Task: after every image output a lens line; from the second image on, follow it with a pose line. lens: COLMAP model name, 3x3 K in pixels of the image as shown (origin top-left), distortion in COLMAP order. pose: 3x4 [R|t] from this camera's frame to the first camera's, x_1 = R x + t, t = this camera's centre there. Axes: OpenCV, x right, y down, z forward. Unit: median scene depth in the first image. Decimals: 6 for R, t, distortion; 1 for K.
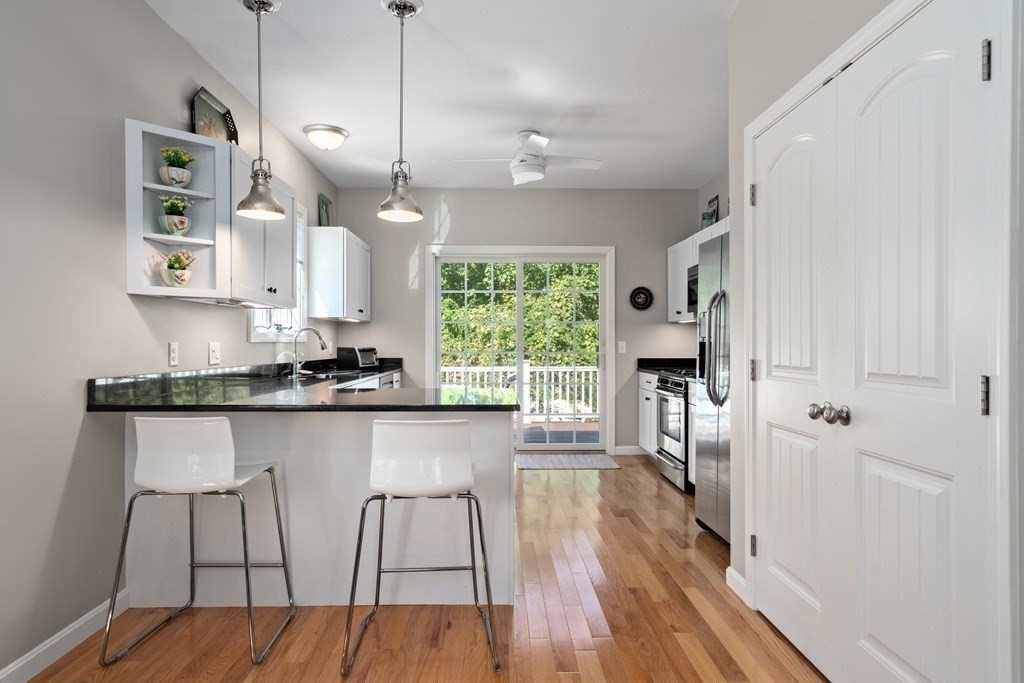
lens RADIAL K [[599.4, 0, 510.7], [0, 599.4, 344.7], [0, 0, 1]] dist [0.012315, -0.000398]
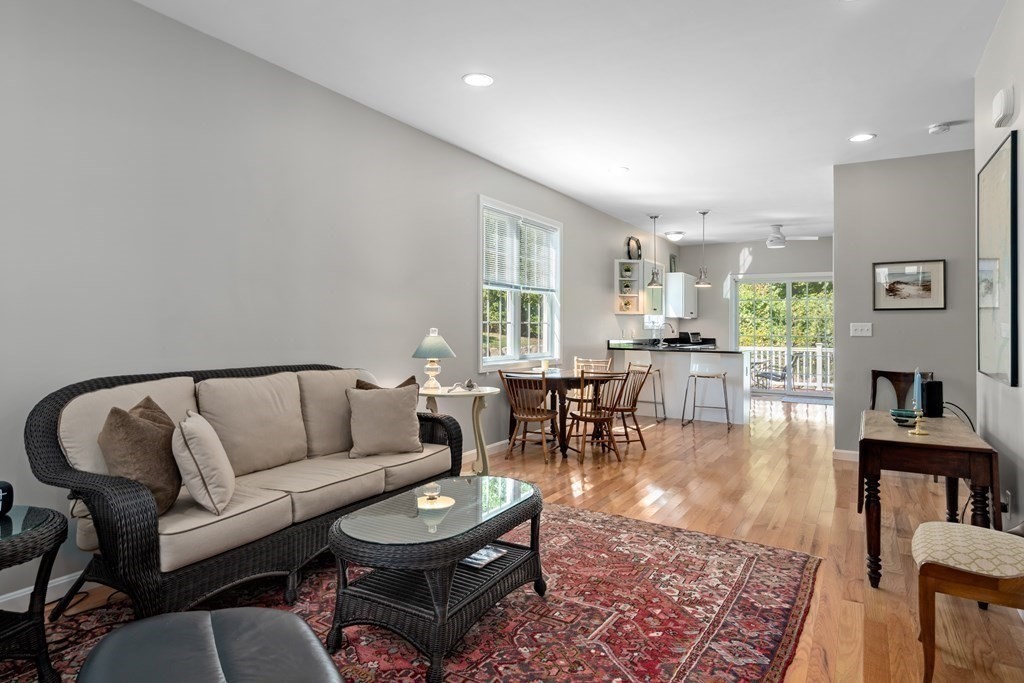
lens RADIAL K [[599.4, 0, 505.7], [0, 599.4, 316.5], [0, 0, 1]] dist [0.012315, -0.000398]
pose [[0.847959, -0.001448, -0.530060, 0.330482], [-0.010166, 0.999768, -0.018993, -0.003888], [0.529965, 0.021493, 0.847747, -1.183309]]
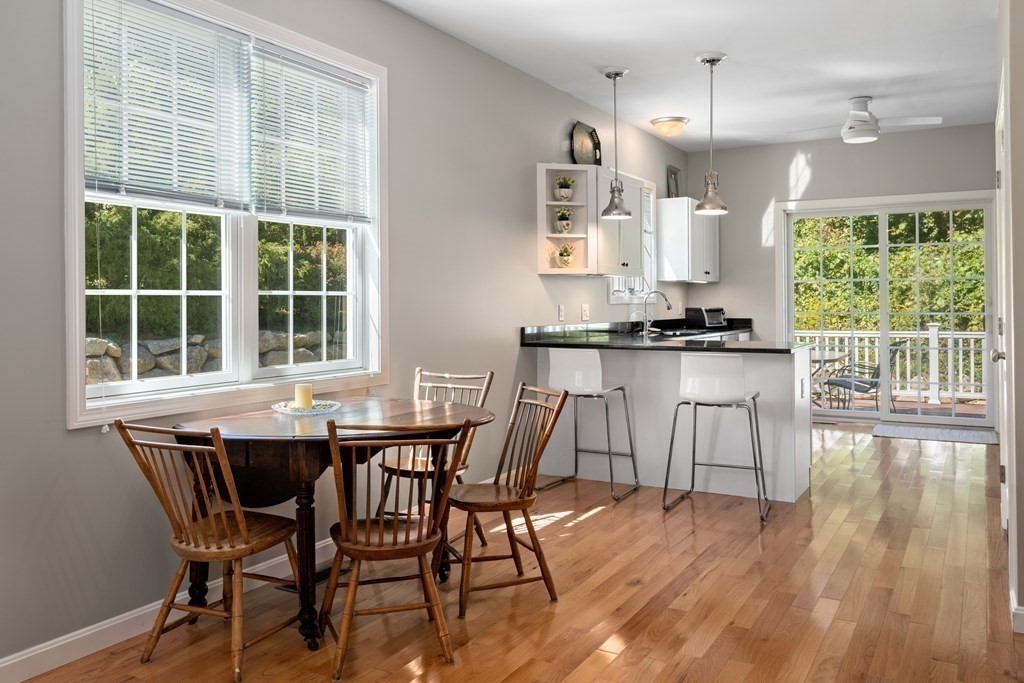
lens RADIAL K [[840.8, 0, 492.7], [0, 840.8, 300.0], [0, 0, 1]] dist [-0.004005, 0.012788]
pose [[0.854606, -0.005684, -0.519246, 0.239225], [0.003740, 0.999982, -0.004791, -0.004317], [0.519264, 0.002153, 0.854611, -0.557050]]
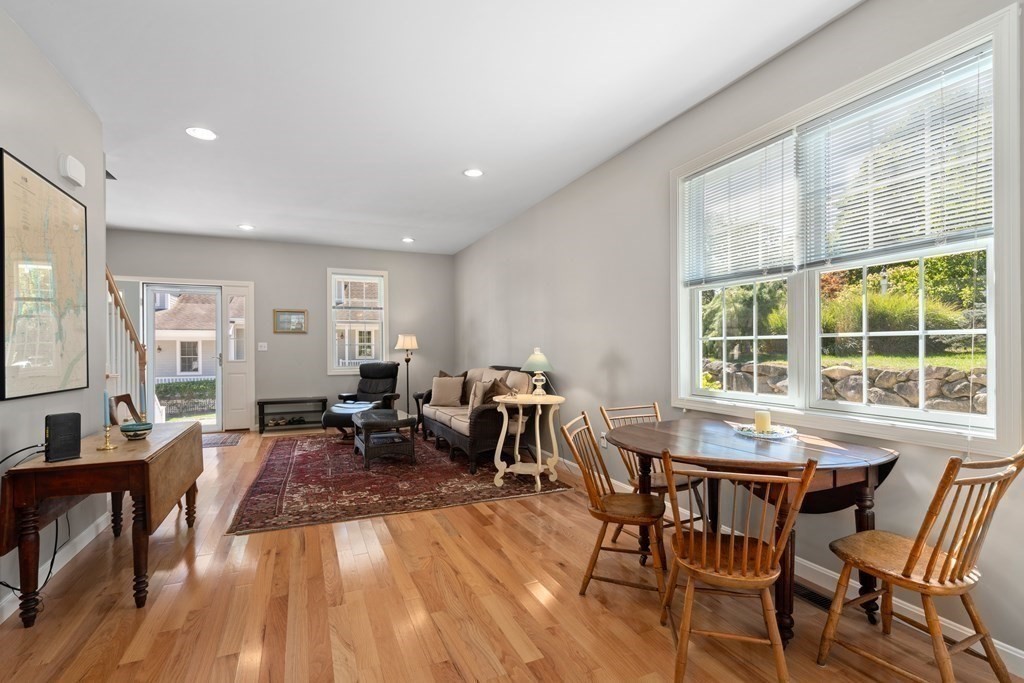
lens RADIAL K [[472.4, 0, 509.5], [0, 472.4, 351.2], [0, 0, 1]] dist [-0.008772, 0.002918]
pose [[-0.922909, 0.009071, -0.384910, 0.149937], [0.005228, 0.999926, 0.011030, -0.006128], [0.384982, 0.008167, -0.922888, 0.402569]]
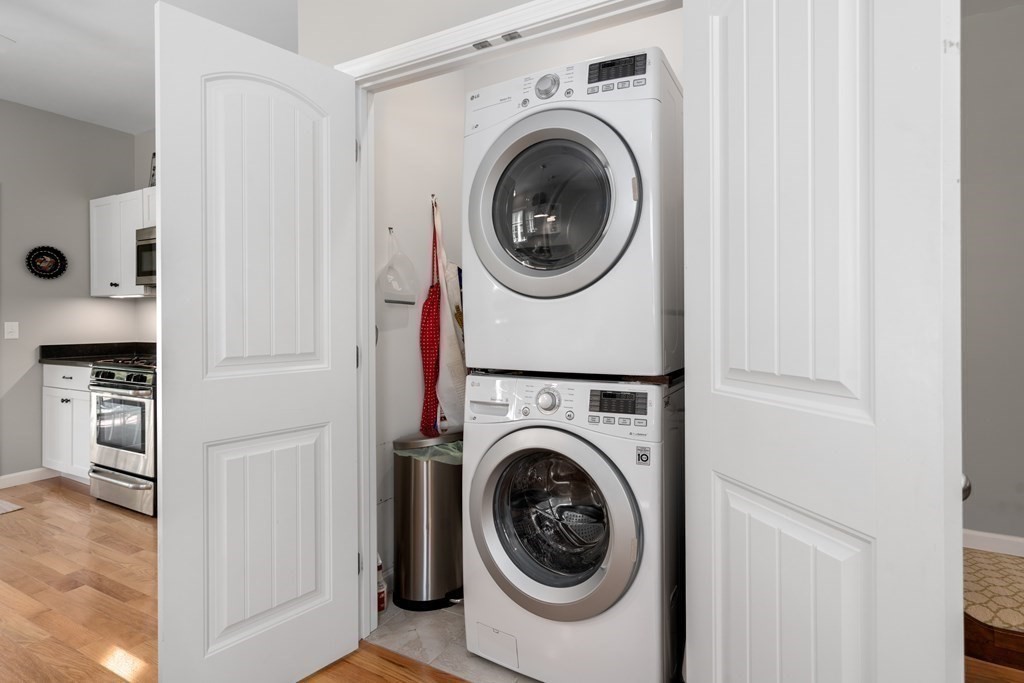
lens RADIAL K [[528.2, 0, 508.7], [0, 528.2, 320.6], [0, 0, 1]] dist [0.000353, -0.000108]
pose [[0.500563, 0.003043, 0.865695, -0.073509], [0.002975, 0.999982, -0.005235, -0.002510], [-0.865695, 0.005196, 0.500545, 0.269551]]
